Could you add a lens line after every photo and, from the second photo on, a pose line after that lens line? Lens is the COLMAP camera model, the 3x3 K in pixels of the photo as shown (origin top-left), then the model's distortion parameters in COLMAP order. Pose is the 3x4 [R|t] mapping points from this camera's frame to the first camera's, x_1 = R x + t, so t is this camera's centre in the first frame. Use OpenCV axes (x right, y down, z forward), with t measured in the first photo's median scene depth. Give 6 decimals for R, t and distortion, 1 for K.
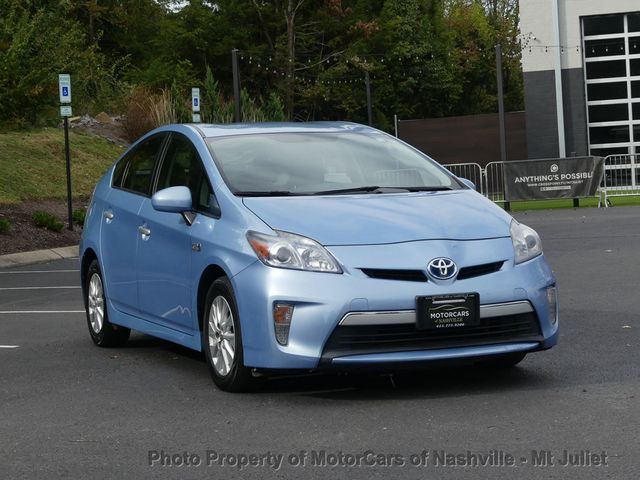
lens RADIAL K [[1425.9, 0, 320.0], [0, 1425.9, 240.0], [0, 0, 1]] dist [-0.077702, -0.204808]
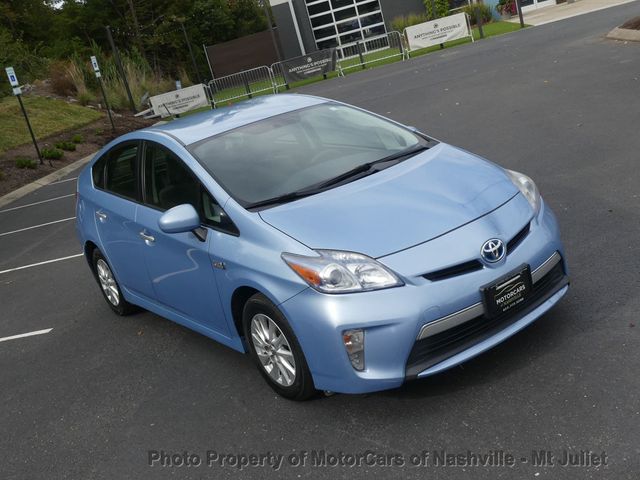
lens RADIAL K [[714.1, 0, 320.0], [0, 714.1, 240.0], [0, 0, 1]] dist [0.011584, -0.028224]
pose [[0.955435, -0.246584, 0.162297, -0.031670], [0.210073, 0.954190, 0.213050, -0.034724], [-0.207397, -0.169462, 0.963467, 0.162228]]
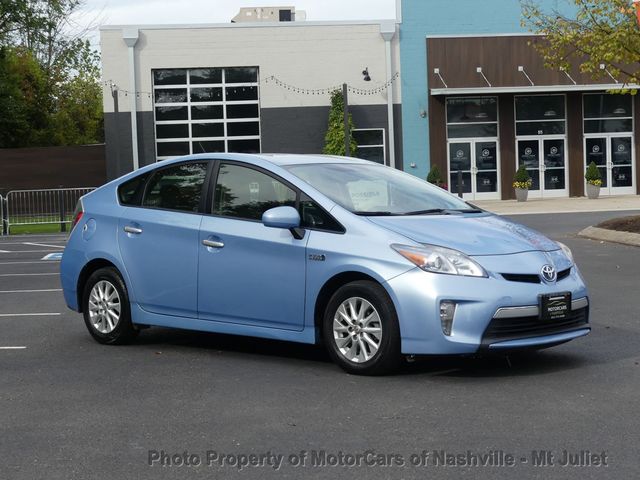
lens RADIAL K [[1184.4, 0, 320.0], [0, 1184.4, 240.0], [0, 0, 1]] dist [-0.007034, 0.006438]
pose [[0.922040, 0.004768, 0.387064, -0.154779], [-0.000421, 0.999936, -0.011313, 0.000644], [-0.387093, 0.010268, 0.921983, 0.025219]]
